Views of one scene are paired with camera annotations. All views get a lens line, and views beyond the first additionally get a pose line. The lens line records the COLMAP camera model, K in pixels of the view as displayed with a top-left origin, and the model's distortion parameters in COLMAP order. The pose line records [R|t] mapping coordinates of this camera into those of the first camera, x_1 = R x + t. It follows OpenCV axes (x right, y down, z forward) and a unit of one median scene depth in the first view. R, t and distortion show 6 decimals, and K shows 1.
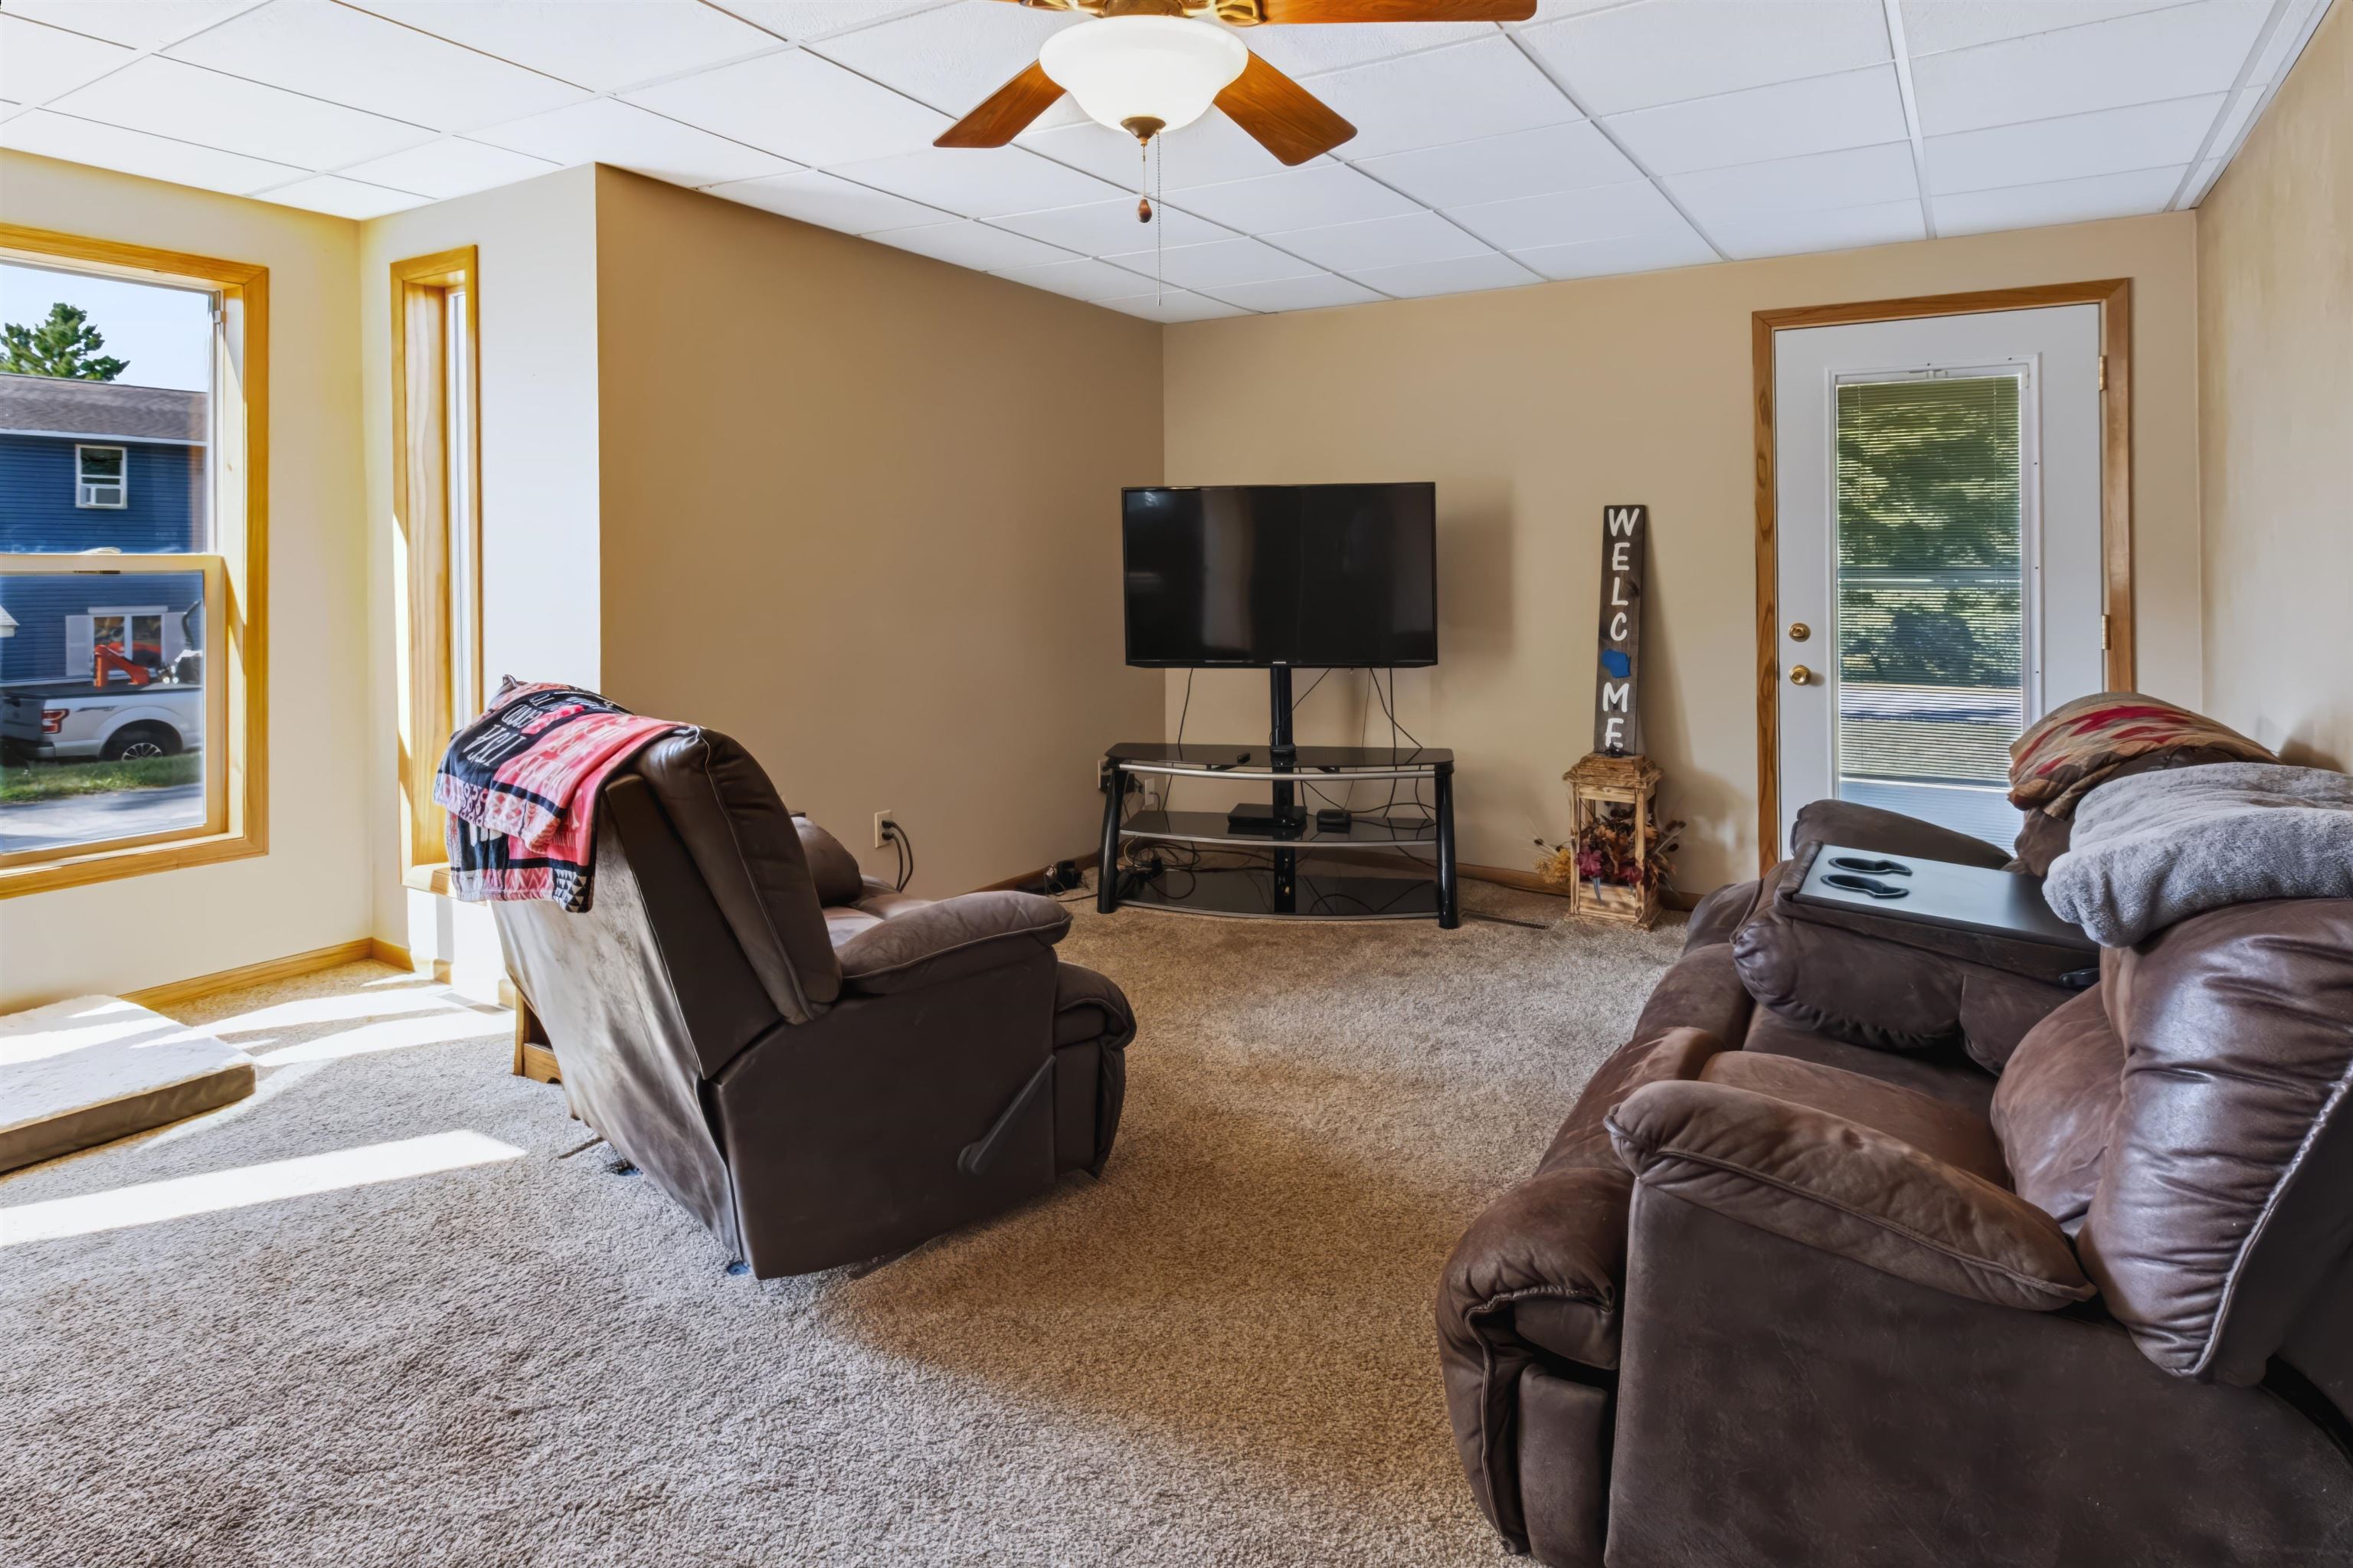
lens RADIAL K [[1300.6, 0, 1193.3], [0, 1300.6, 563.0], [0, 0, 1]] dist [0.004394, -0.002758]
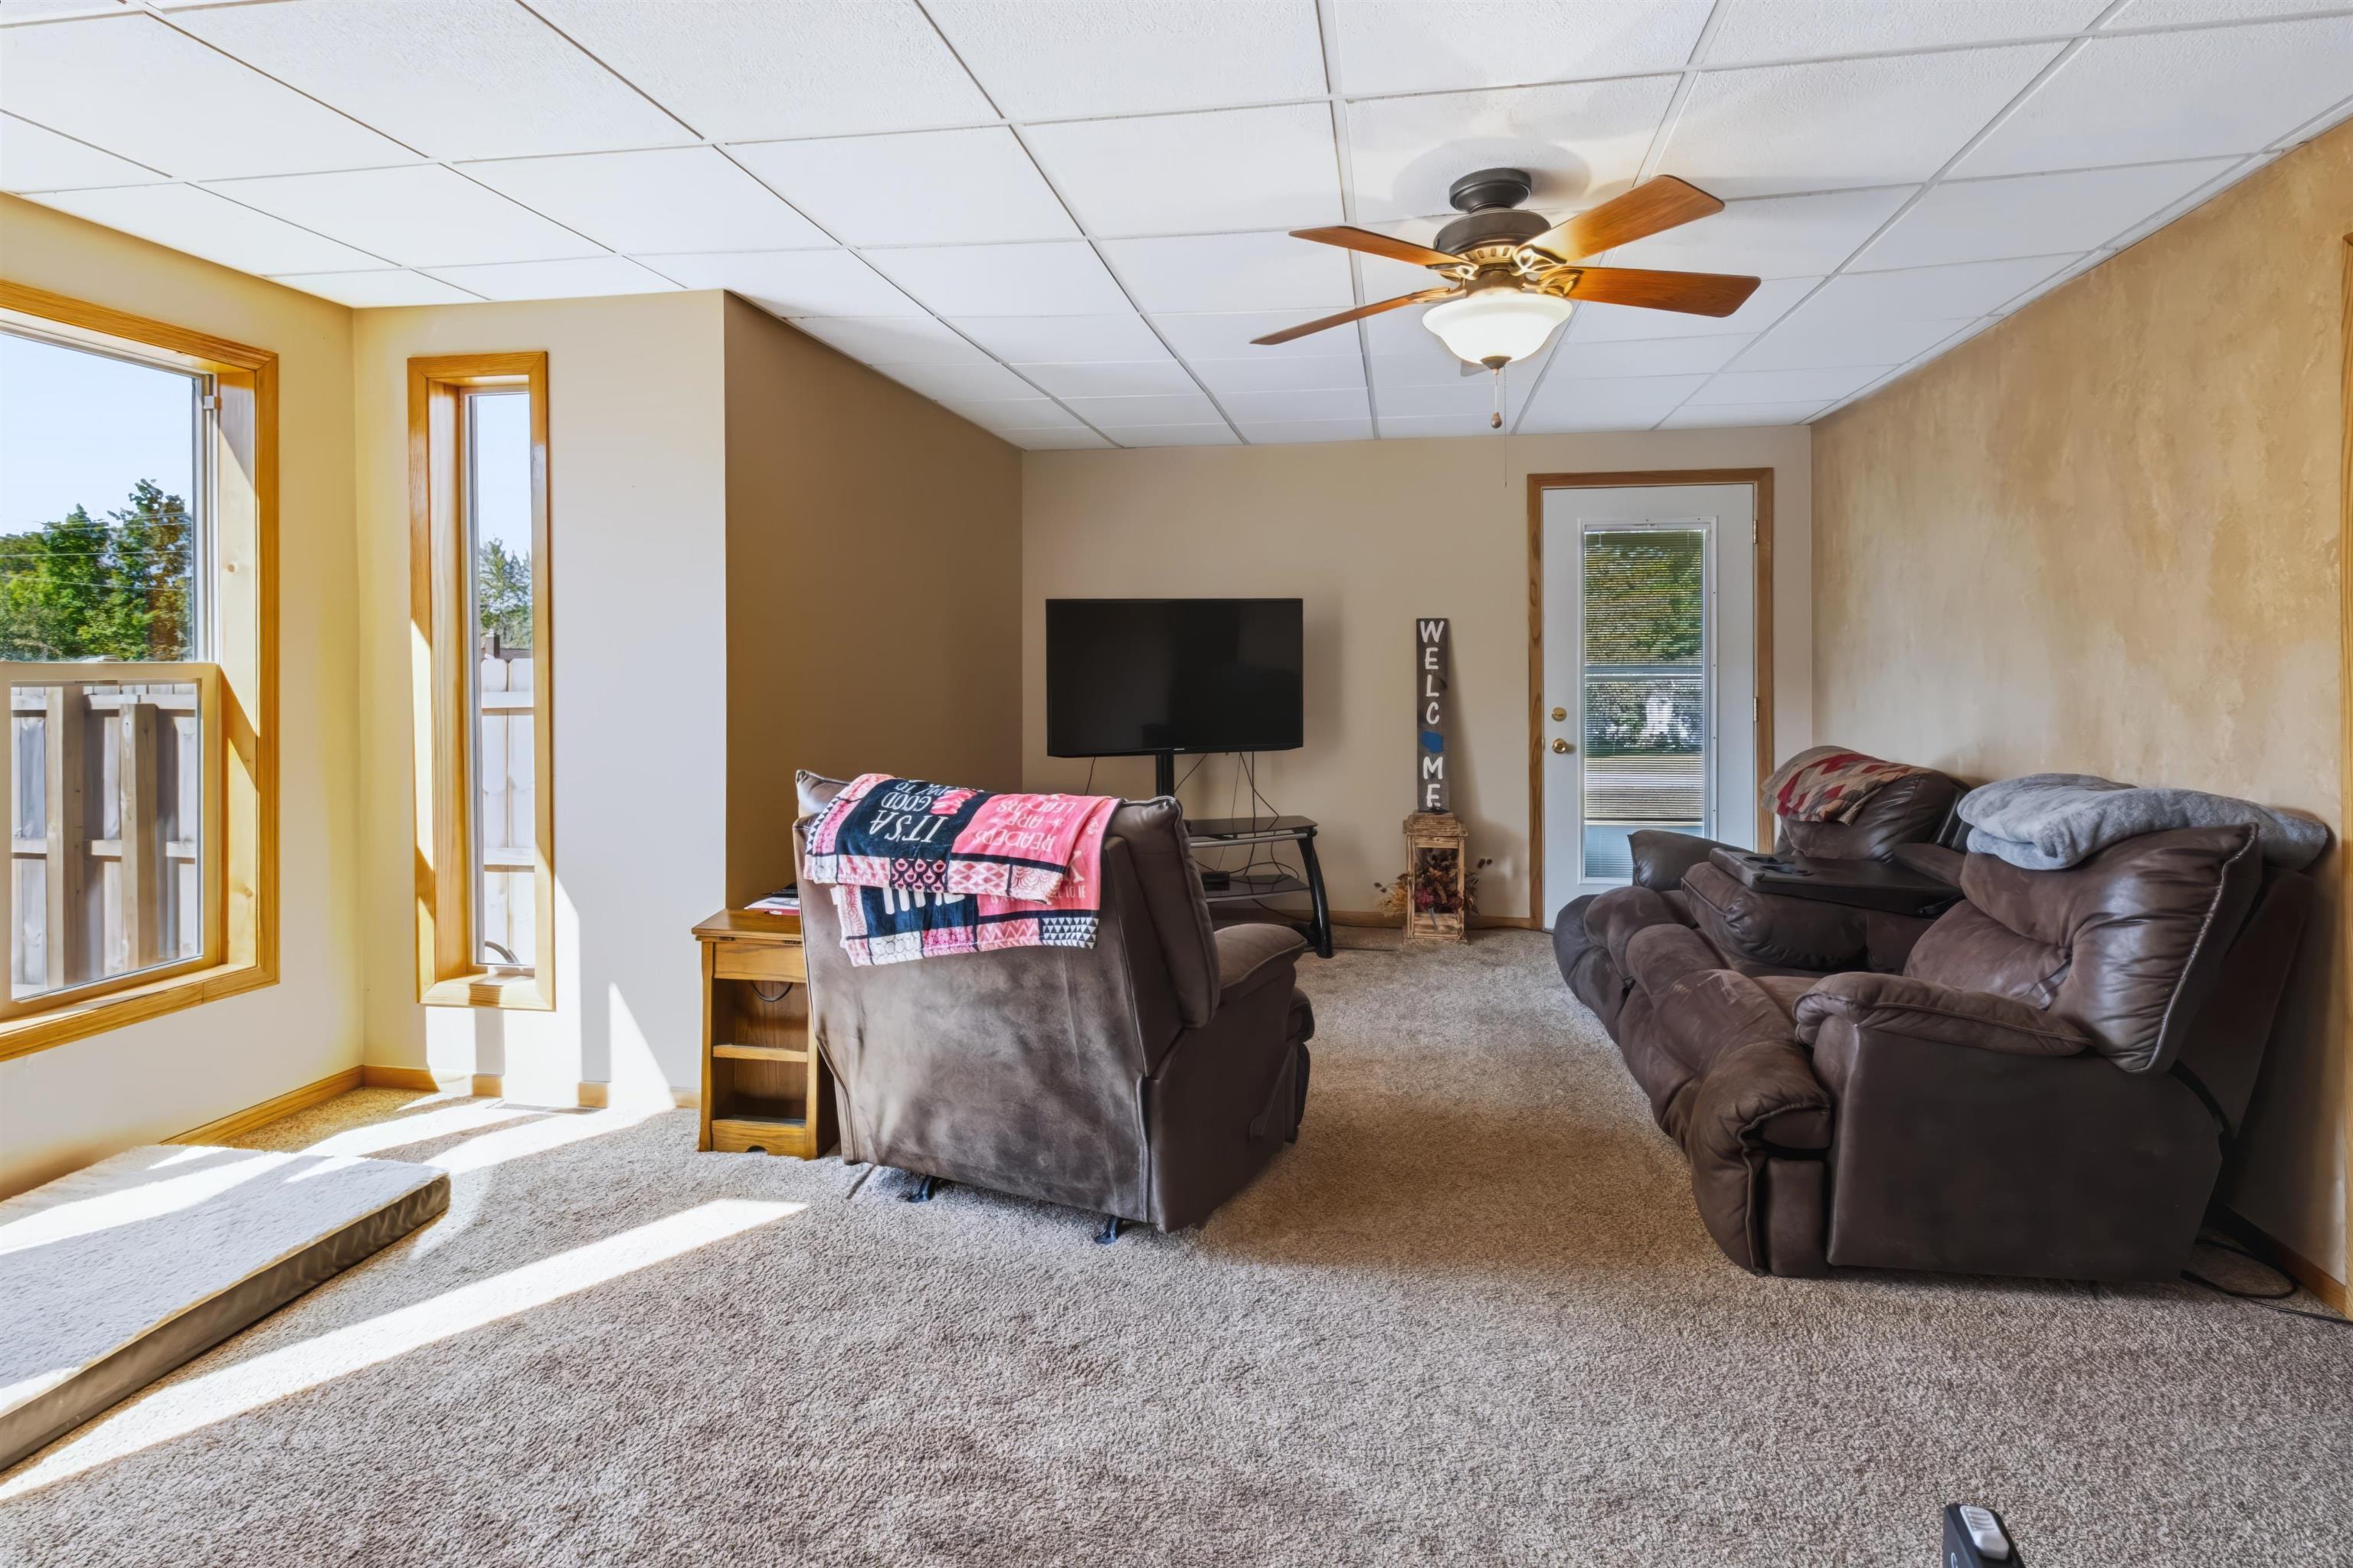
lens RADIAL K [[1278.3, 0, 1171.9], [0, 1278.3, 672.5], [0, 0, 1]] dist [0.005546, 0.000696]
pose [[0.927601, -0.007784, 0.373491, -0.461649], [0.005310, 0.999957, 0.007651, -0.002603], [-0.373534, -0.005114, 0.927602, -0.089941]]
